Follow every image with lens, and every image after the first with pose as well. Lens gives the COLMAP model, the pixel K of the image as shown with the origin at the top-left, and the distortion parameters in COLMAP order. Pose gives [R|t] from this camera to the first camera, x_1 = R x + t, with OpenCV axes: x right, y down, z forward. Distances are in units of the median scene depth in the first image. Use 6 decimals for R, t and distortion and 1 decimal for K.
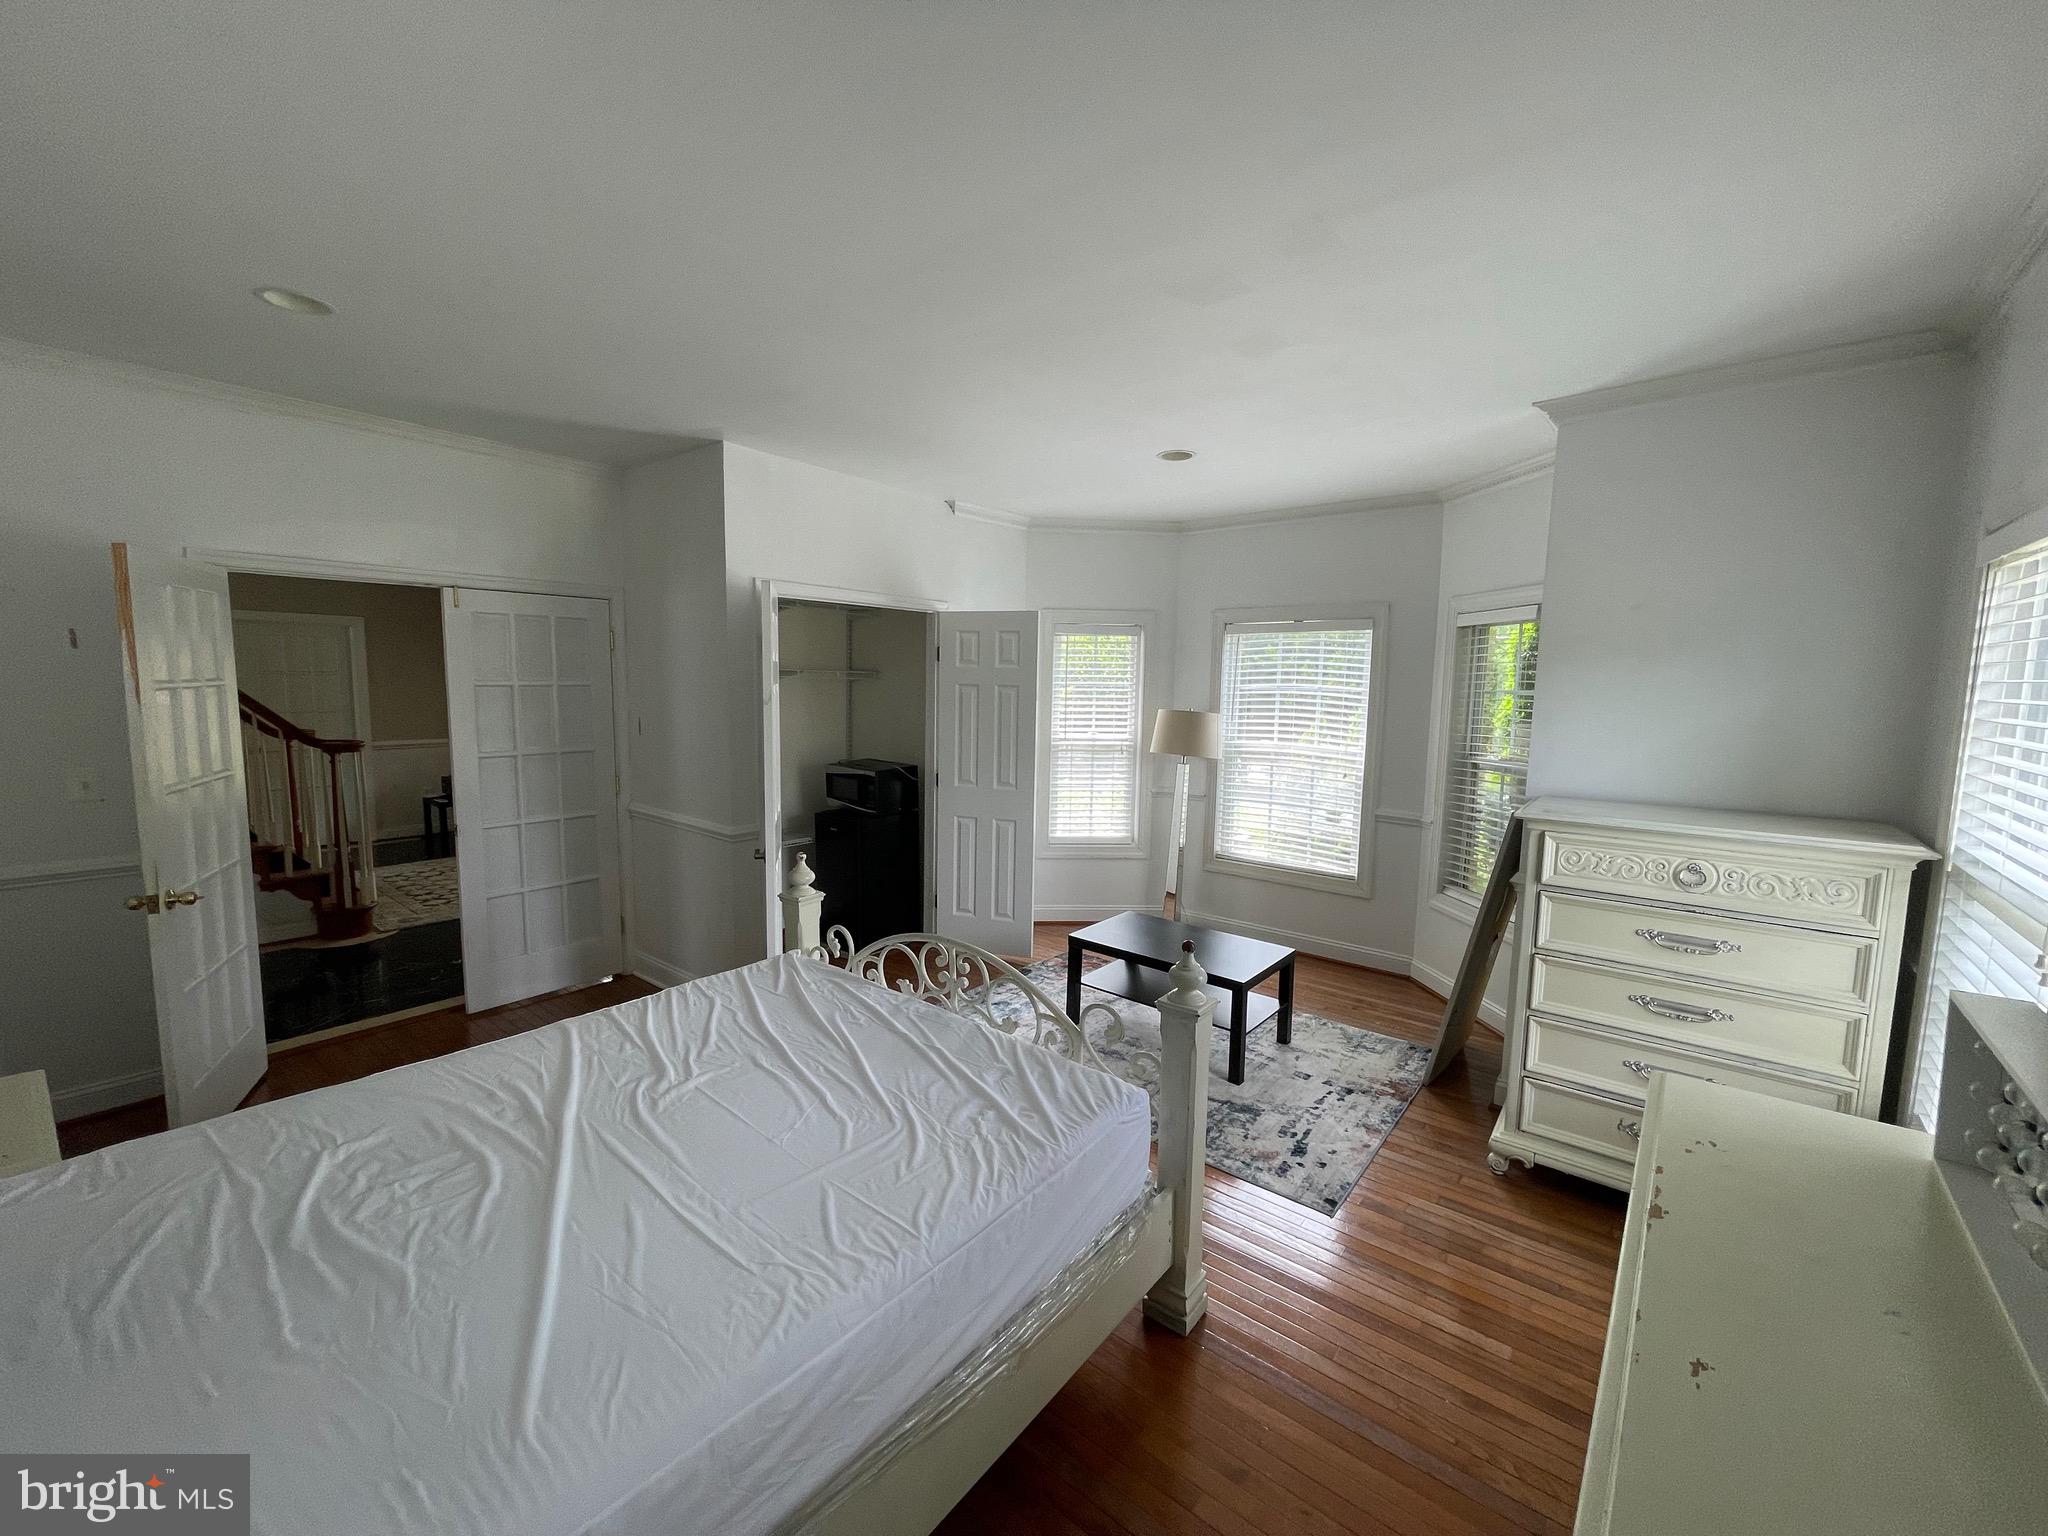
lens RADIAL K [[825.5, 0, 1018.7], [0, 825.5, 762.4], [0, 0, 1]] dist [-0.002238, -0.000475]
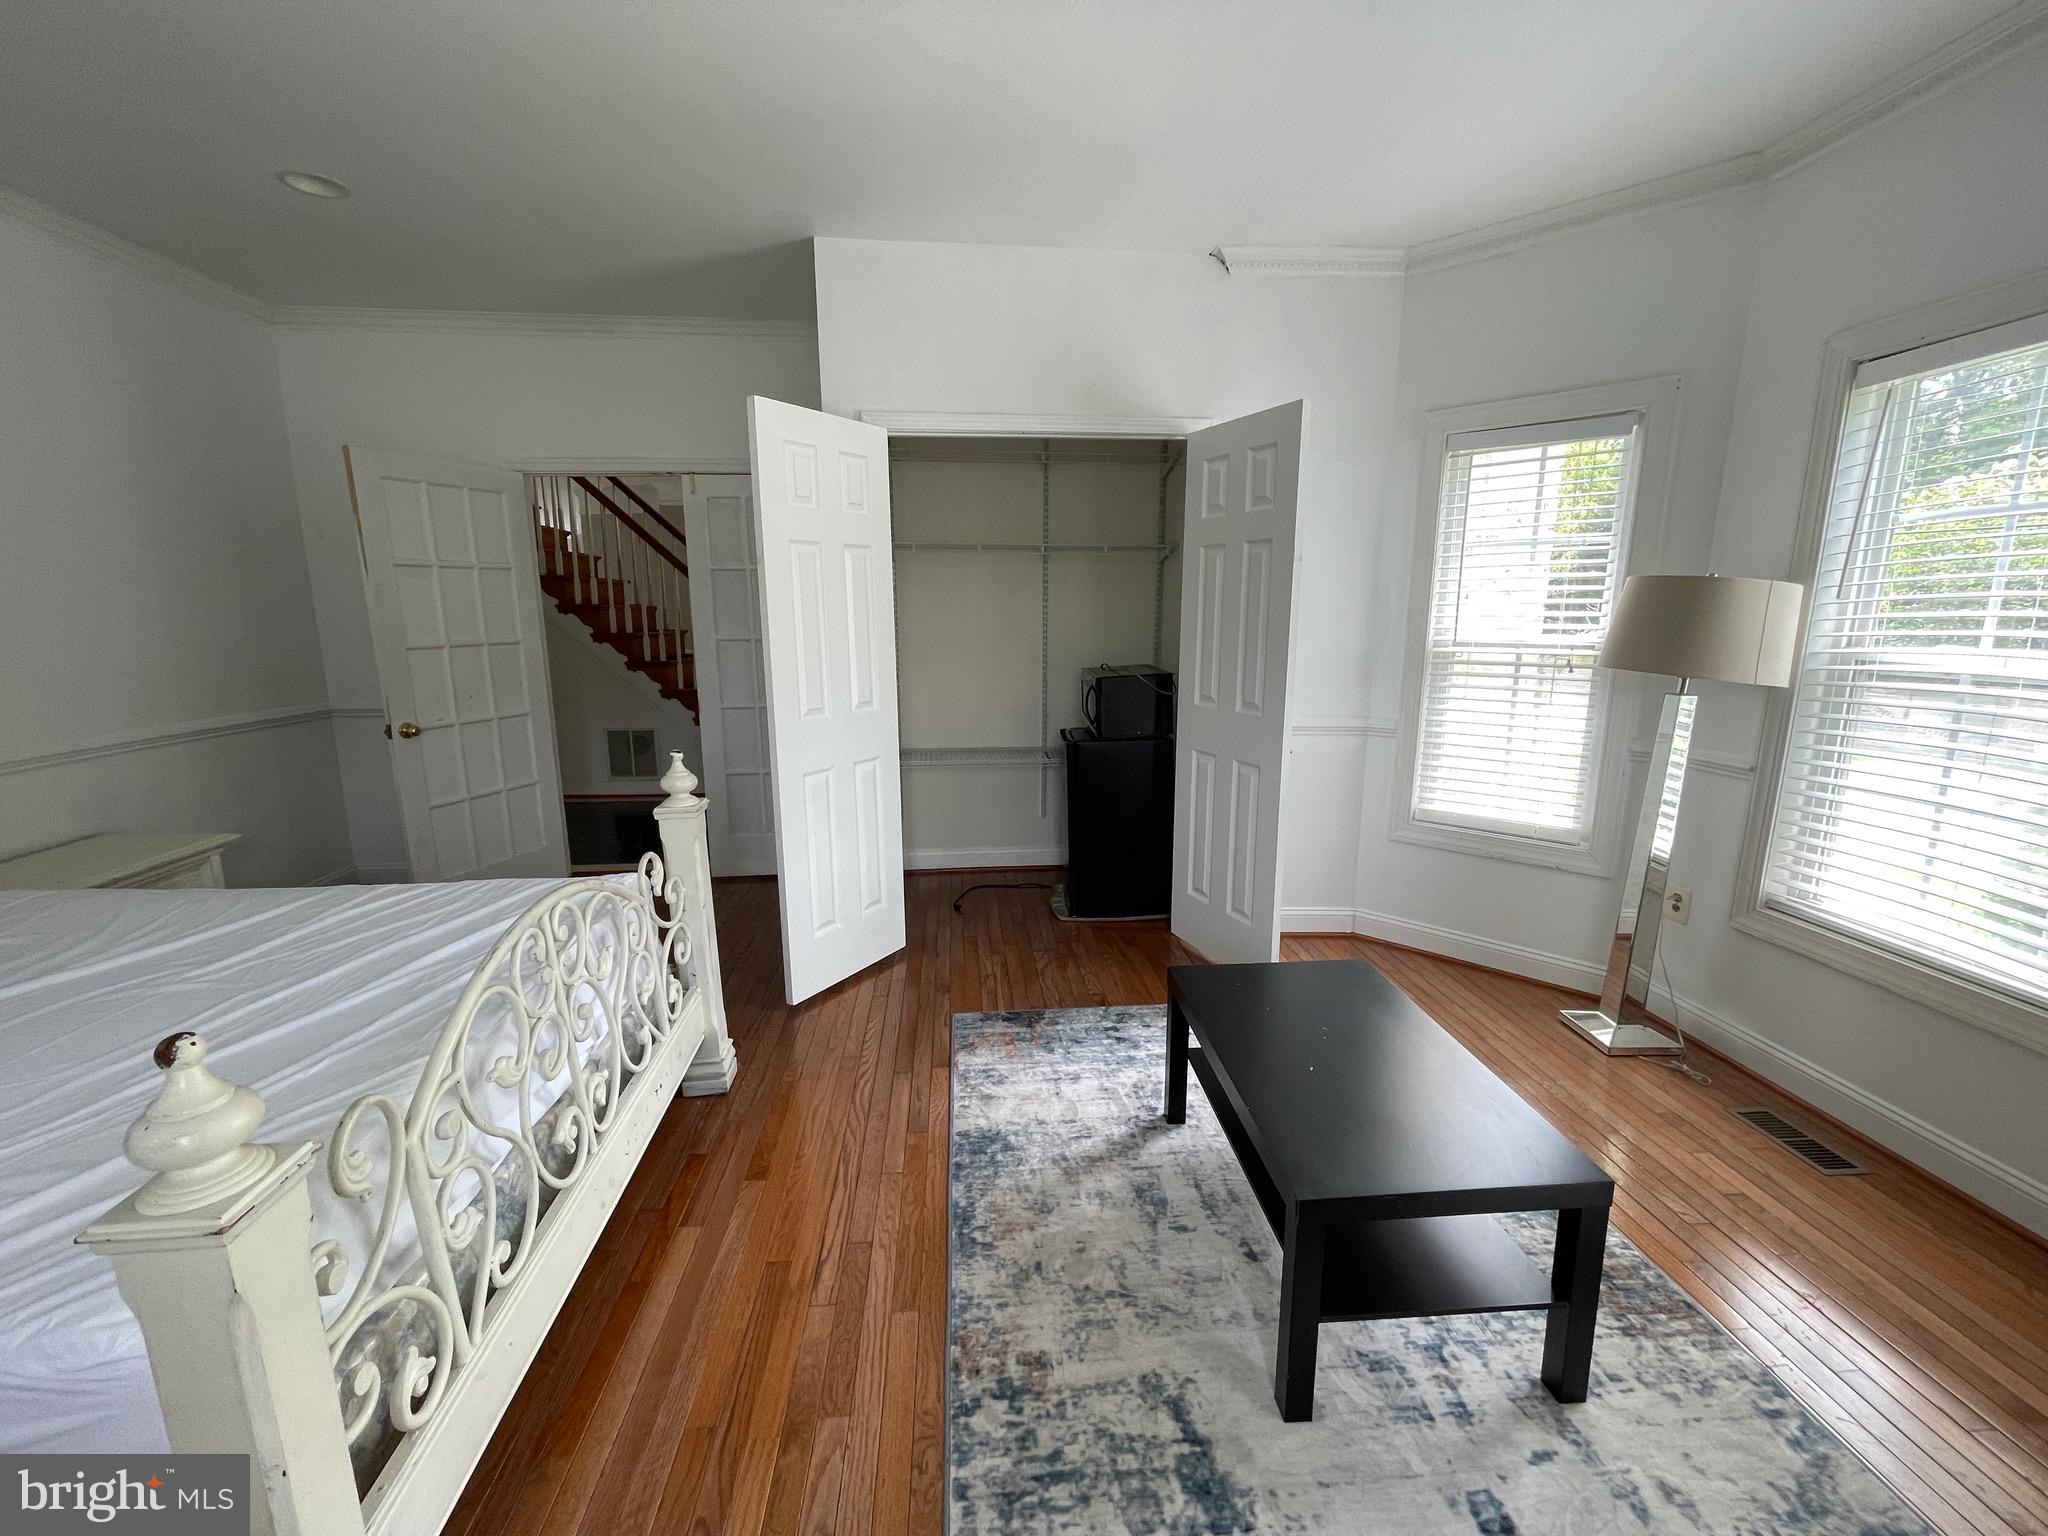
lens RADIAL K [[825.5, 0, 1018.7], [0, 825.5, 762.4], [0, 0, 1]] dist [-0.002238, -0.000475]
pose [[0.681497, 0.109976, -0.723510, 0.311009], [-0.058339, 0.993662, 0.096088, 0.020011], [0.729492, -0.023275, 0.683593, 0.442504]]
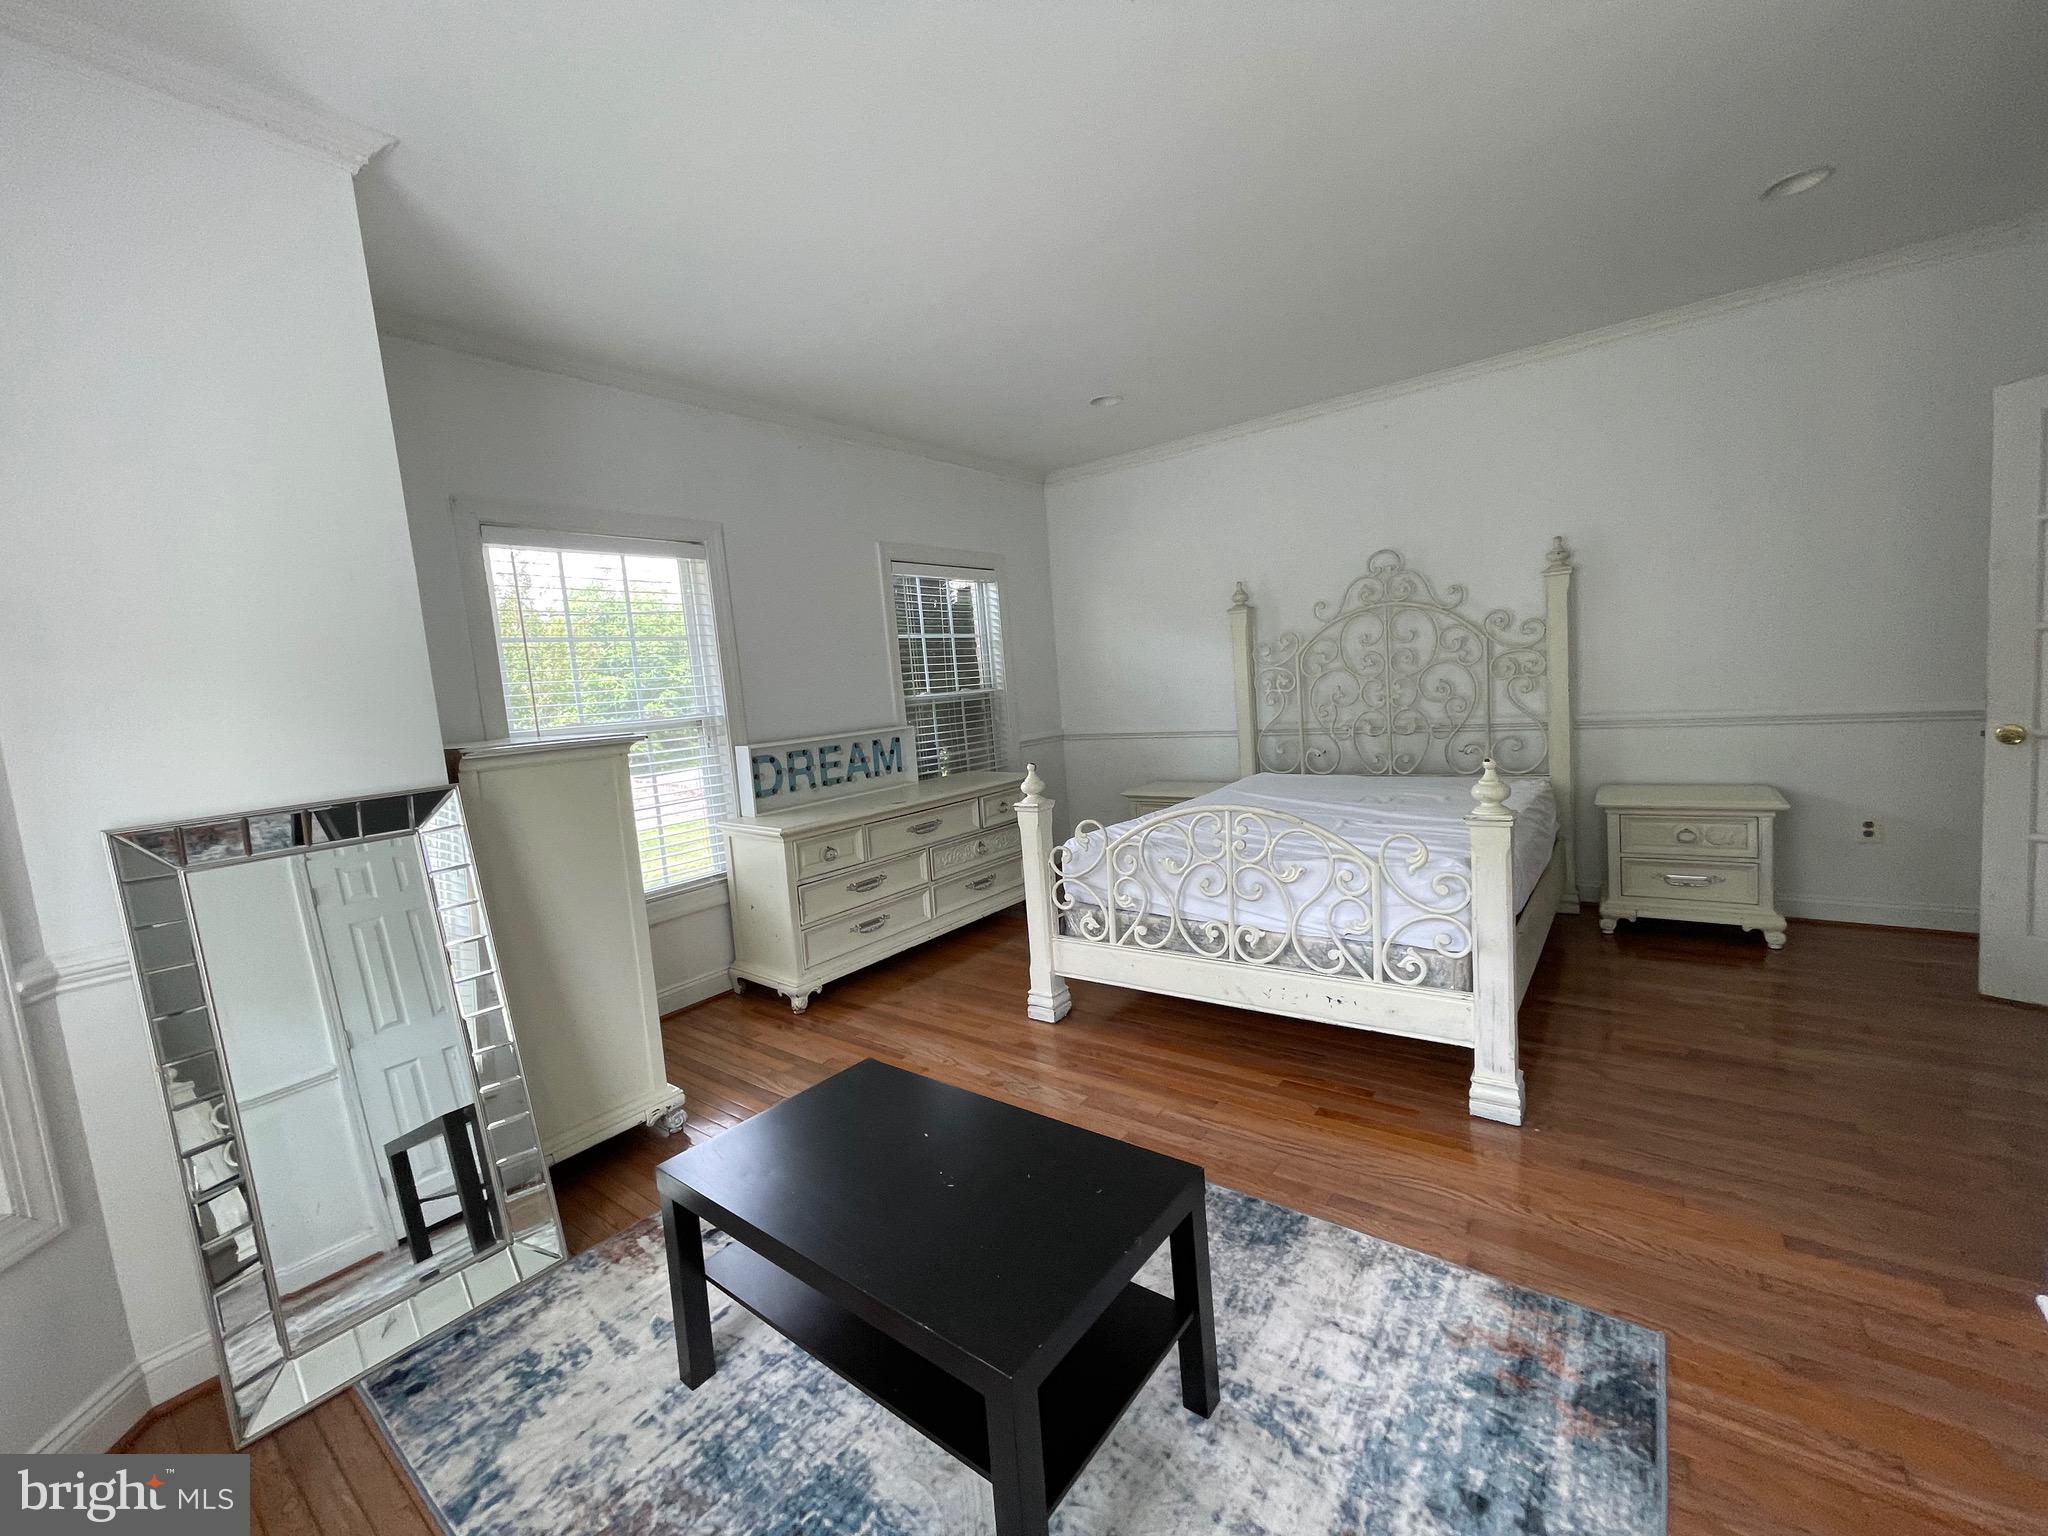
lens RADIAL K [[825.5, 0, 1018.7], [0, 825.5, 762.4], [0, 0, 1]] dist [-0.002238, -0.000475]
pose [[-0.997877, 0.064823, -0.006278, 0.107816], [0.062346, 0.978692, 0.195640, -0.040098], [0.018827, 0.194833, -0.980656, 1.084111]]
